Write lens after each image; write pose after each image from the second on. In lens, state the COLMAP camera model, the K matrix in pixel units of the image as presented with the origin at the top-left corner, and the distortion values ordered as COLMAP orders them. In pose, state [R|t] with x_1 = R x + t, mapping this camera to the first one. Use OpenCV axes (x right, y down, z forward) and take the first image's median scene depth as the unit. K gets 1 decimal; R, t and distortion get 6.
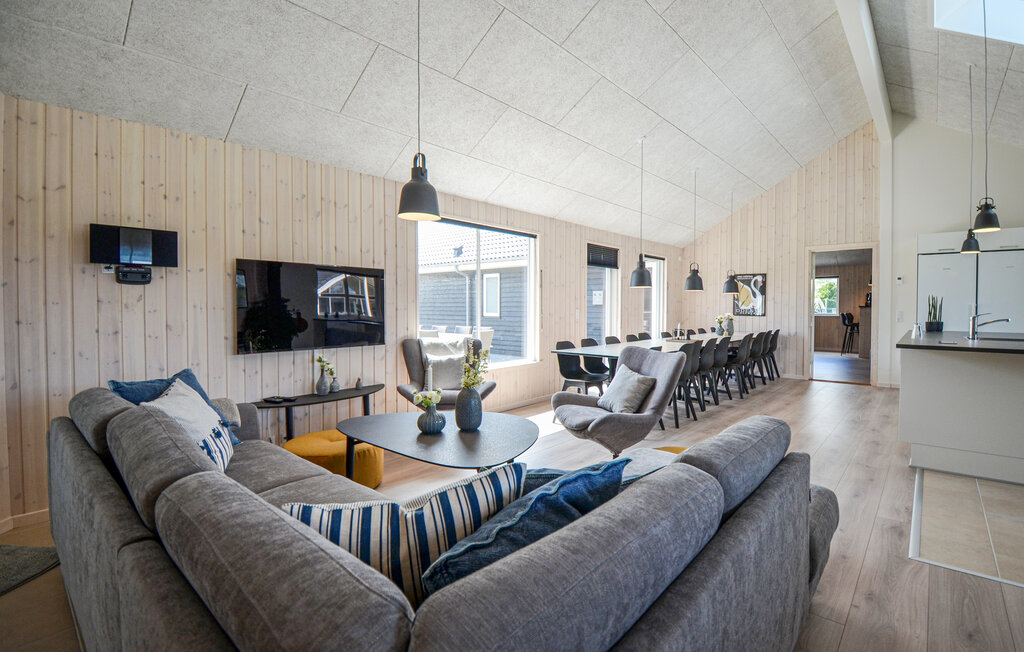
lens RADIAL K [[466.2, 0, 515.2], [0, 466.2, 323.3], [0, 0, 1]] dist [-0.032441, -0.001828]
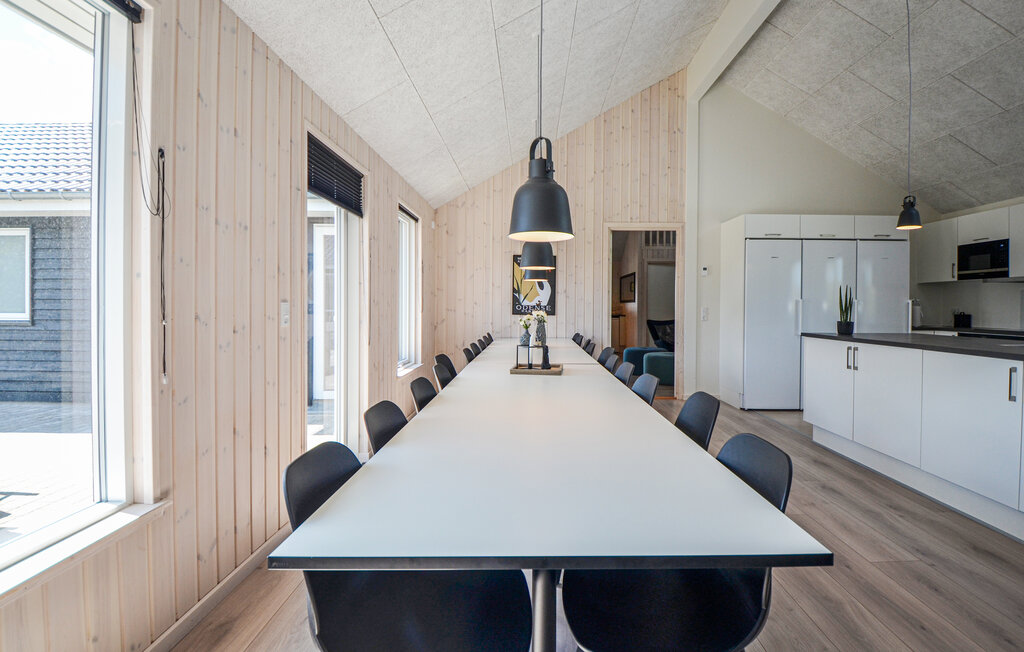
lens RADIAL K [[503.0, 0, 558.9], [0, 503.0, 309.3], [0, 0, 1]] dist [0.008866, -0.002549]
pose [[0.735494, -0.001796, 0.677529, 0.019898], [0.018569, 0.999674, -0.017508, -0.011627], [-0.677277, 0.025458, 0.735288, 0.451610]]
